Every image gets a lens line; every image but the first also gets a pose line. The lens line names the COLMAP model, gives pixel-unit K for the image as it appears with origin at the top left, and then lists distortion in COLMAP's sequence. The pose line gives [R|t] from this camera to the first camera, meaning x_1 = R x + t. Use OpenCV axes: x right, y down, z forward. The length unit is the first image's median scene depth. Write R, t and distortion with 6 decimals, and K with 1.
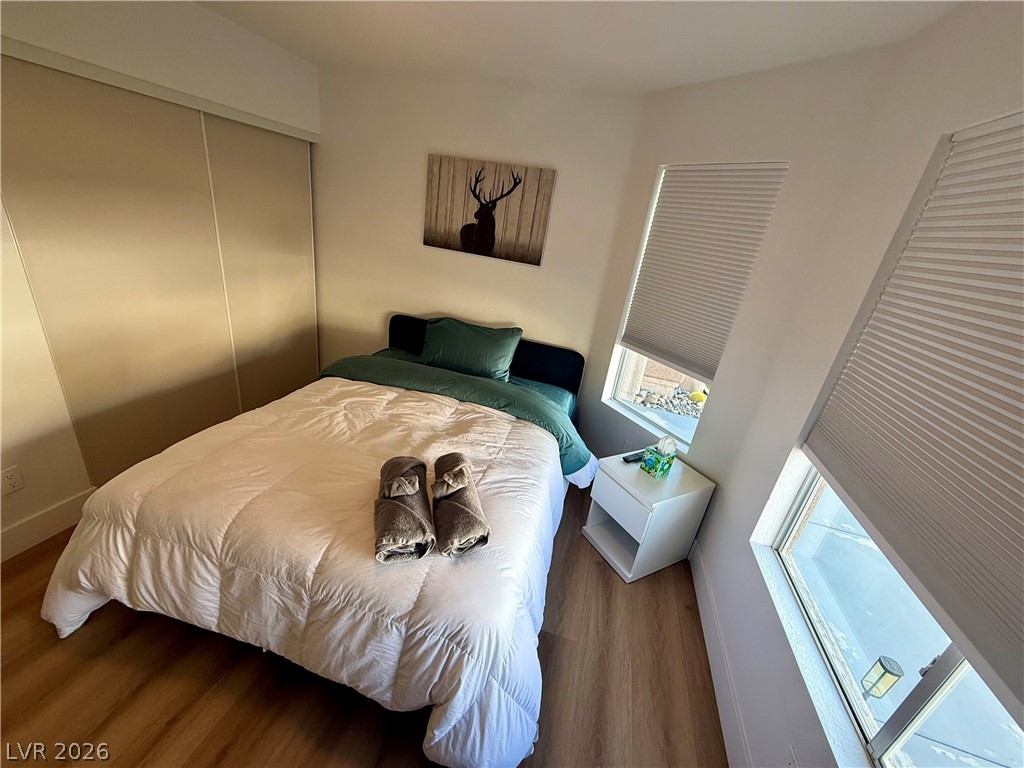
lens RADIAL K [[405.3, 0, 514.8], [0, 405.3, 387.9], [0, 0, 1]] dist [0.000471, -0.000057]
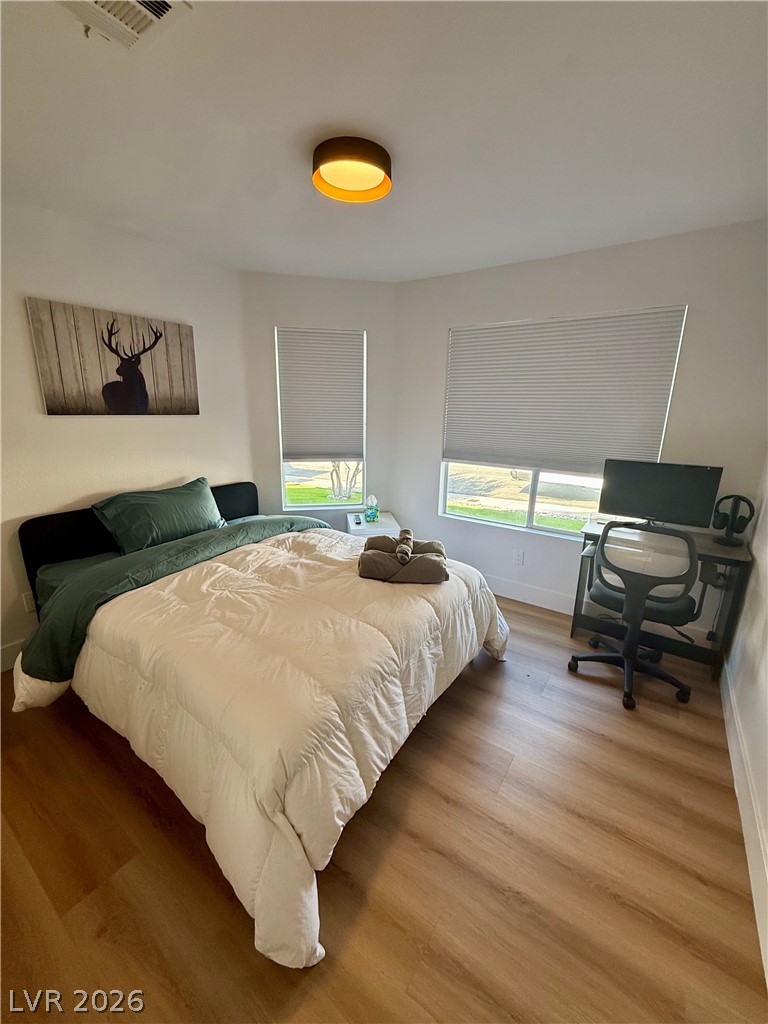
lens RADIAL K [[405.3, 0, 384.0], [0, 405.3, 512.0], [0, 0, 1]] dist [0.000471, -0.000057]
pose [[0.335503, -0.365445, 0.868267, -0.807476], [0.394762, 0.891399, 0.222643, -0.126937], [-0.855336, 0.268061, 0.443331, 0.205306]]
